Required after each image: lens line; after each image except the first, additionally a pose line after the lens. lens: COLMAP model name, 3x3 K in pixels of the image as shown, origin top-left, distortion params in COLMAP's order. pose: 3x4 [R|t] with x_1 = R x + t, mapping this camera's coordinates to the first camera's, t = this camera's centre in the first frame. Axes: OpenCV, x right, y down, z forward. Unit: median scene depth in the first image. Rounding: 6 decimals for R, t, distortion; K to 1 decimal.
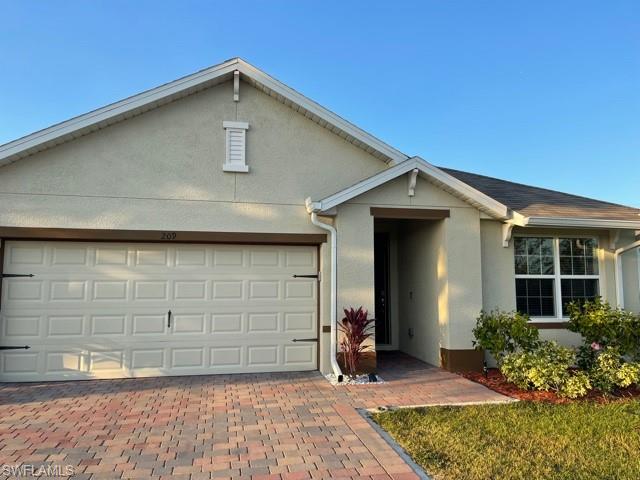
lens RADIAL K [[479.3, 0, 318.9], [0, 479.3, 241.8], [0, 0, 1]] dist [0.060309, -0.010936]
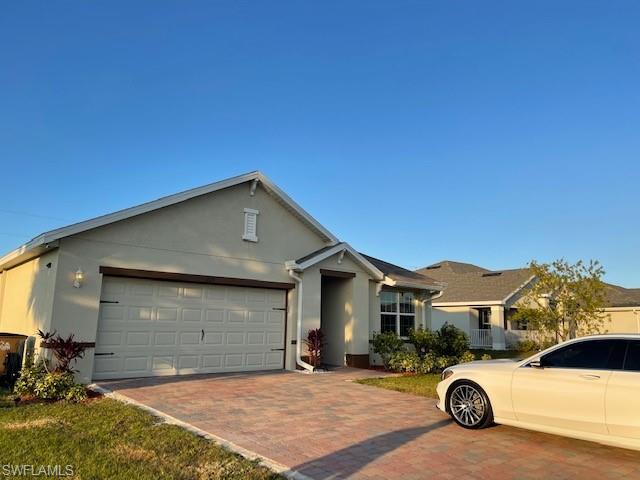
lens RADIAL K [[479.3, 0, 322.1], [0, 479.3, 240.3], [0, 0, 1]] dist [0.060309, -0.010936]
pose [[0.871063, 0.103831, 0.480072, -0.703132], [-0.068109, 0.993492, -0.091294, -0.018820], [-0.486427, 0.046826, 0.872466, -0.470874]]
